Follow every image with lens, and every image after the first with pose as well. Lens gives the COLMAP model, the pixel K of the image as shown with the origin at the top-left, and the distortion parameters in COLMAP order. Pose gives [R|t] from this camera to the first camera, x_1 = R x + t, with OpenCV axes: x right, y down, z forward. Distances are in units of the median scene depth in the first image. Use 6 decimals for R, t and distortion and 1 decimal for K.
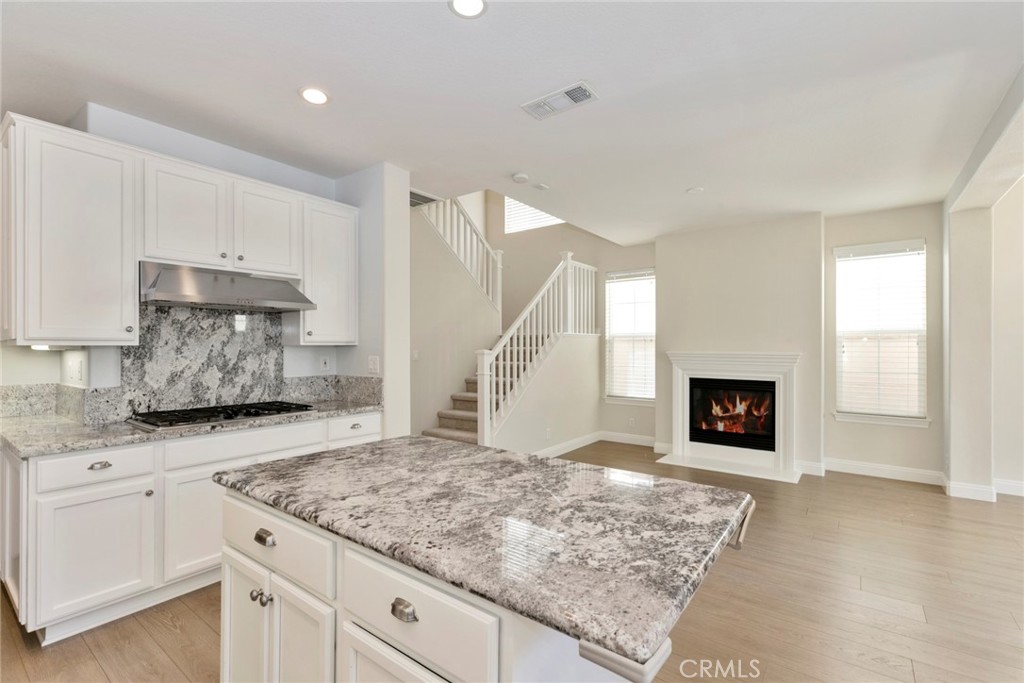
lens RADIAL K [[460.4, 0, 513.2], [0, 460.4, 344.9], [0, 0, 1]] dist [0.002098, 0.000295]
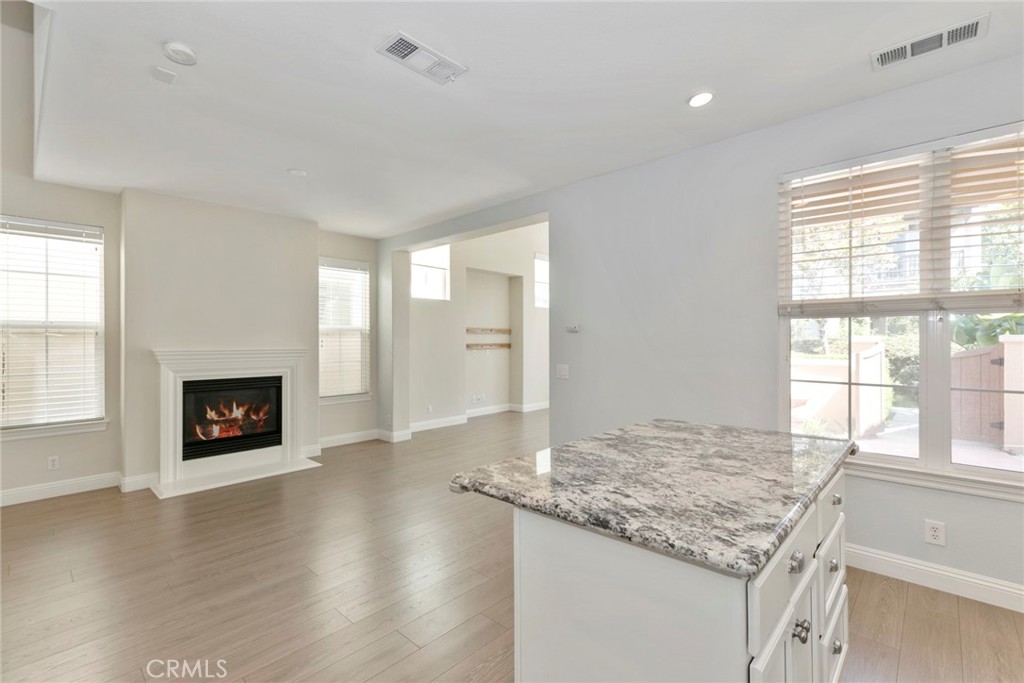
lens RADIAL K [[460.4, 0, 513.2], [0, 460.4, 344.9], [0, 0, 1]] dist [0.002098, 0.000295]
pose [[0.100590, -0.008673, 0.994890, -0.405750], [0.000246, 0.999962, 0.008692, 0.001690], [-0.994928, -0.000630, 0.100588, 0.403595]]
